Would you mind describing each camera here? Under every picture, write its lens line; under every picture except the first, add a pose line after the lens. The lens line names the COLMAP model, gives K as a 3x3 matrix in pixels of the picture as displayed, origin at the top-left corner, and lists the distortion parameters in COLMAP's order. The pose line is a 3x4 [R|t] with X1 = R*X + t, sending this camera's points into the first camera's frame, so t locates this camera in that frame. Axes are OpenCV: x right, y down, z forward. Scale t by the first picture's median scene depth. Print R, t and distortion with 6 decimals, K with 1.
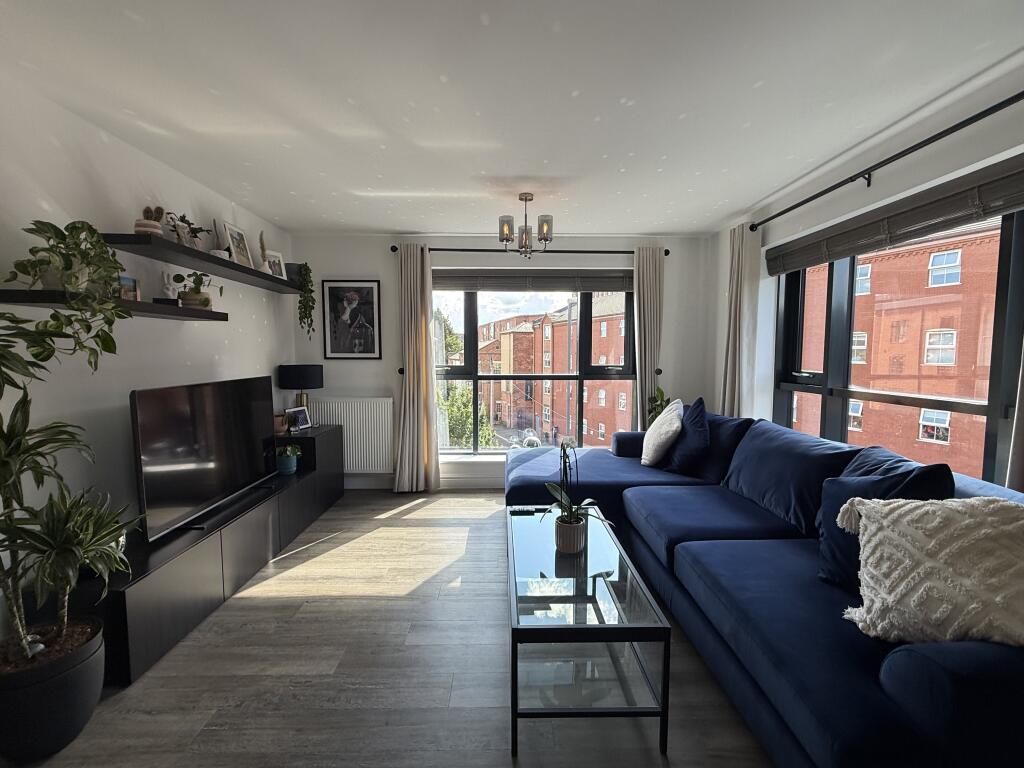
lens RADIAL K [[457.5, 0, 506.5], [0, 457.5, 384.3], [0, 0, 1]] dist [-0.000006, 0.000186]
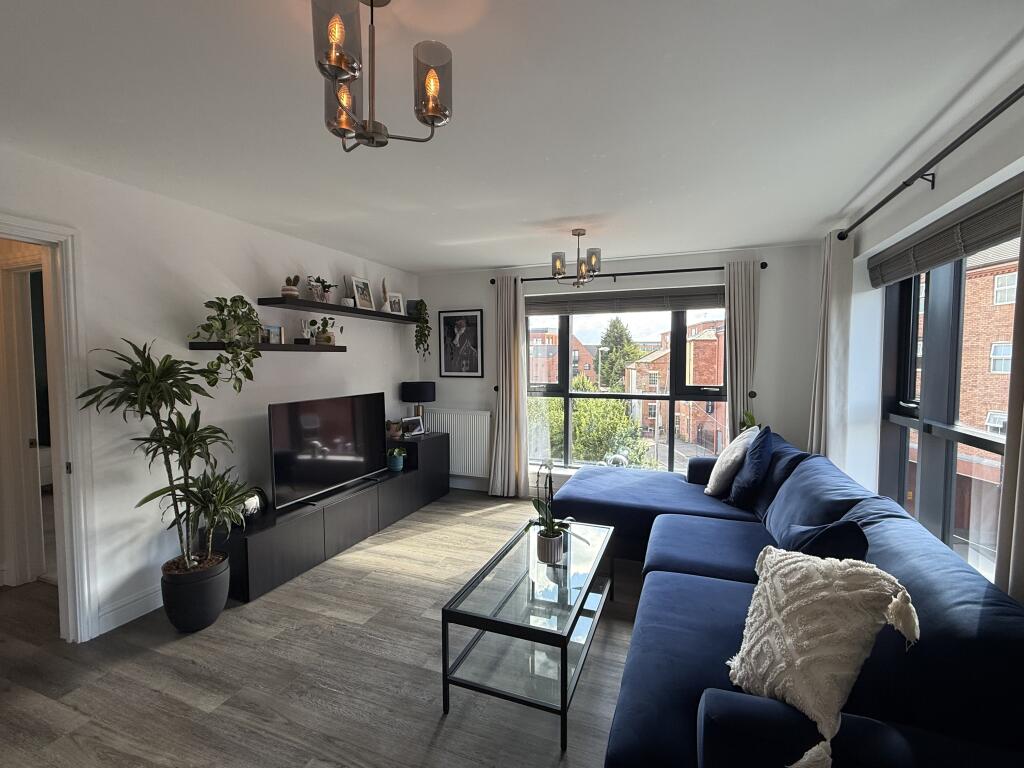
lens RADIAL K [[457.5, 0, 510.2], [0, 457.5, 382.6], [0, 0, 1]] dist [-0.000006, 0.000186]
pose [[0.926927, 0.014814, -0.374950, 0.288159], [-0.023071, 0.999580, -0.017542, -0.030914], [0.374533, 0.024911, 0.926879, -0.049034]]
